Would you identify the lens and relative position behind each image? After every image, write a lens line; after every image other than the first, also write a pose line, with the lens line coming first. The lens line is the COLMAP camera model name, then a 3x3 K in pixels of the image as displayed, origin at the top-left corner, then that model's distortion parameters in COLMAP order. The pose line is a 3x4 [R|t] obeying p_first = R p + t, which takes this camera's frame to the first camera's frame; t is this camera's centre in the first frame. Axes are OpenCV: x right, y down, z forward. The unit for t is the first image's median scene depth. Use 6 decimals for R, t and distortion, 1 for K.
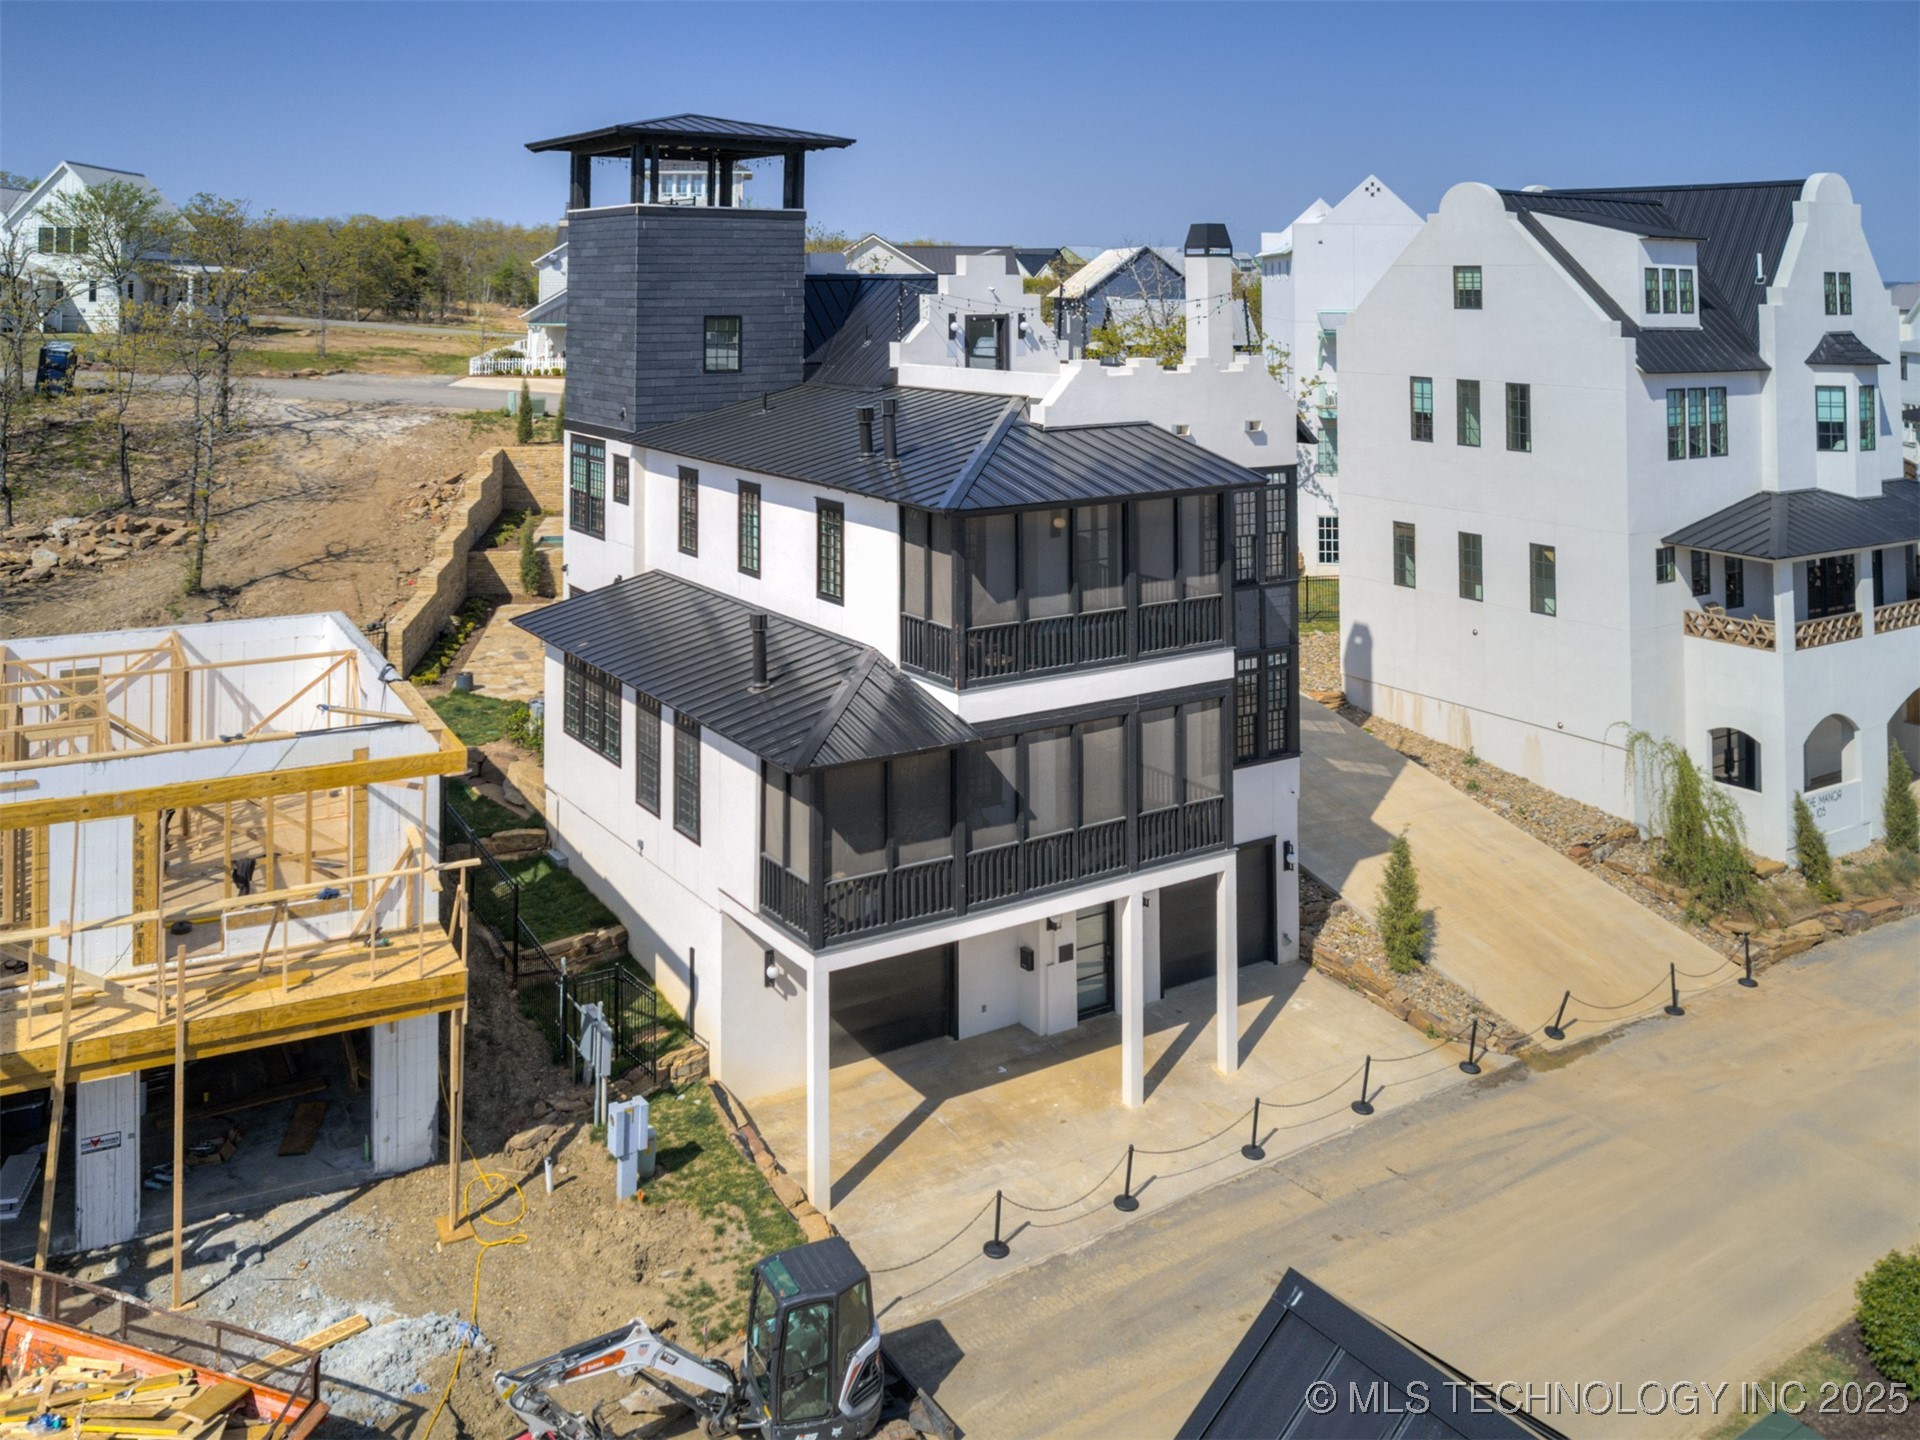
lens RADIAL K [[1617.8, 0, 987.9], [0, 1617.8, 713.7], [0, 0, 1]] dist [-0.036553, -0.011895]
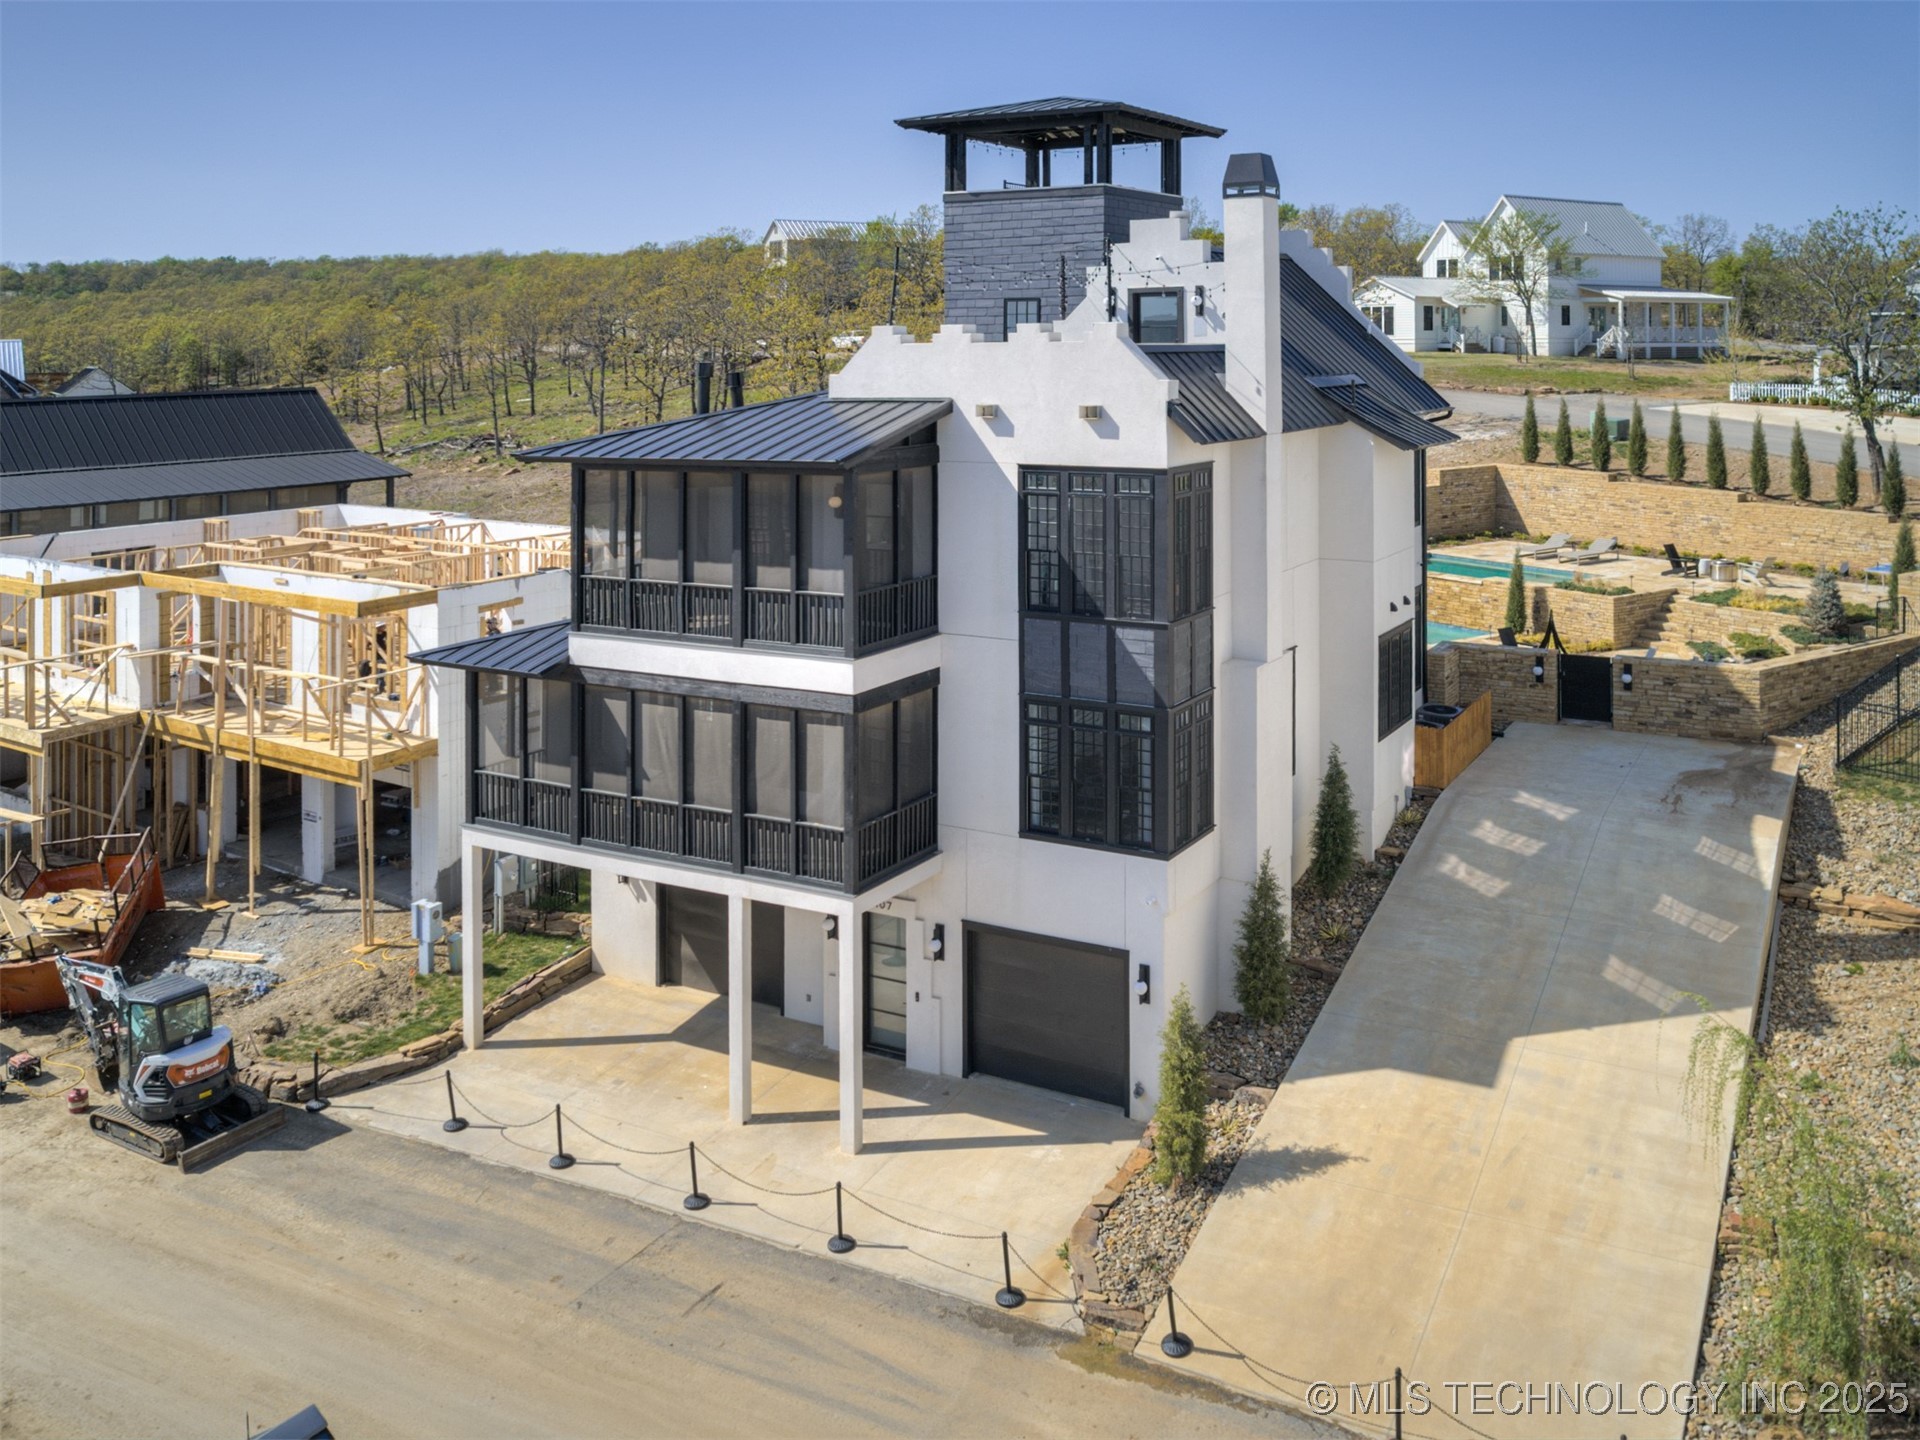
lens RADIAL K [[1563.2, 0, 894.4], [0, 1563.2, 781.3], [0, 0, 1]] dist [-0.056206, 0.002214]
pose [[0.455841, 0.237937, -0.857668, 0.804126], [-0.216607, 0.964291, 0.152393, -0.099977], [0.863302, 0.116310, 0.491102, 0.565787]]
